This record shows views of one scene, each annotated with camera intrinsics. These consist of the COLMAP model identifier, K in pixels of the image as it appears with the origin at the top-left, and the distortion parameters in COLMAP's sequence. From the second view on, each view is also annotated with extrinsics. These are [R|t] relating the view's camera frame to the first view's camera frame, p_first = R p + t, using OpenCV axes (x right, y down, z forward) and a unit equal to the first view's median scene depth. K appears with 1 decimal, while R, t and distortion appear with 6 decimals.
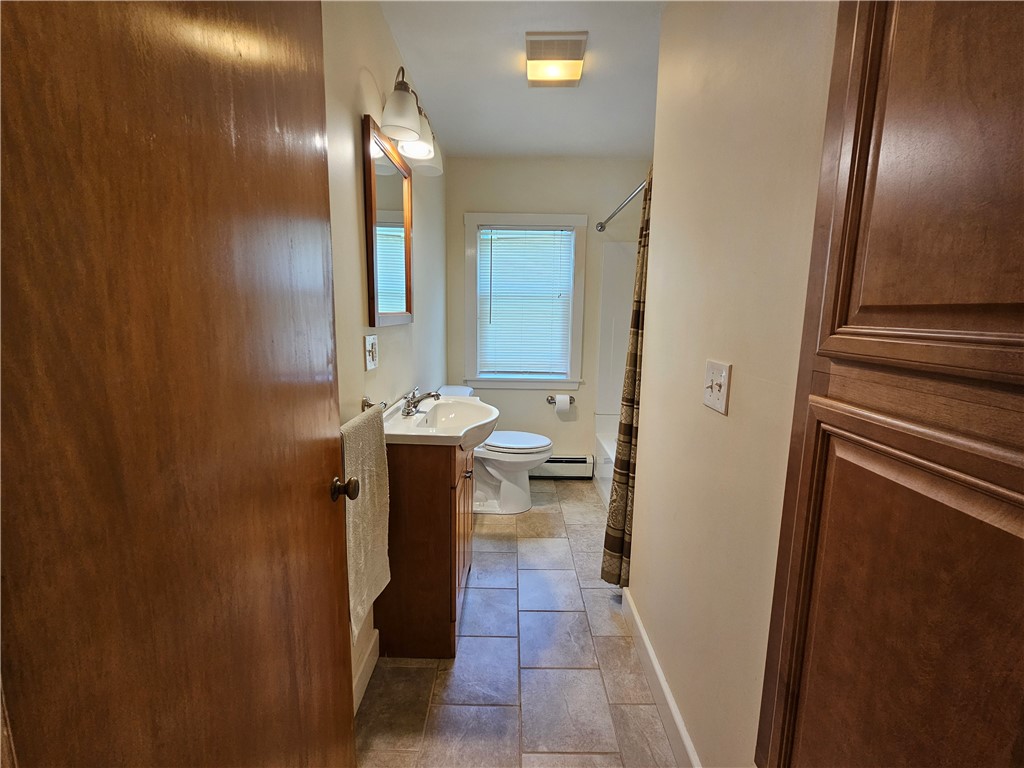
lens RADIAL K [[421.1, 0, 507.6], [0, 421.1, 385.9], [0, 0, 1]] dist [0.001004, 0.000111]
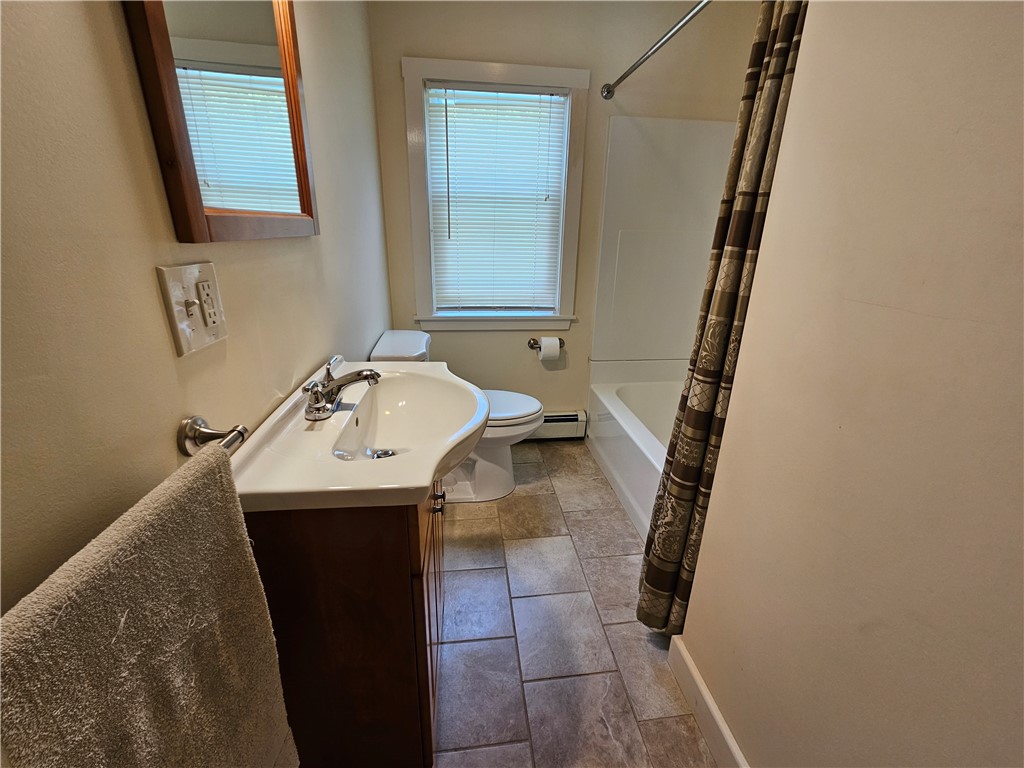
lens RADIAL K [[421.1, 0, 513.3], [0, 421.1, 380.5], [0, 0, 1]] dist [0.001004, 0.000111]
pose [[0.991296, -0.040016, 0.125423, -0.047531], [0.017750, 0.984612, 0.173851, -0.051177], [-0.130450, -0.170112, 0.976752, 0.371305]]
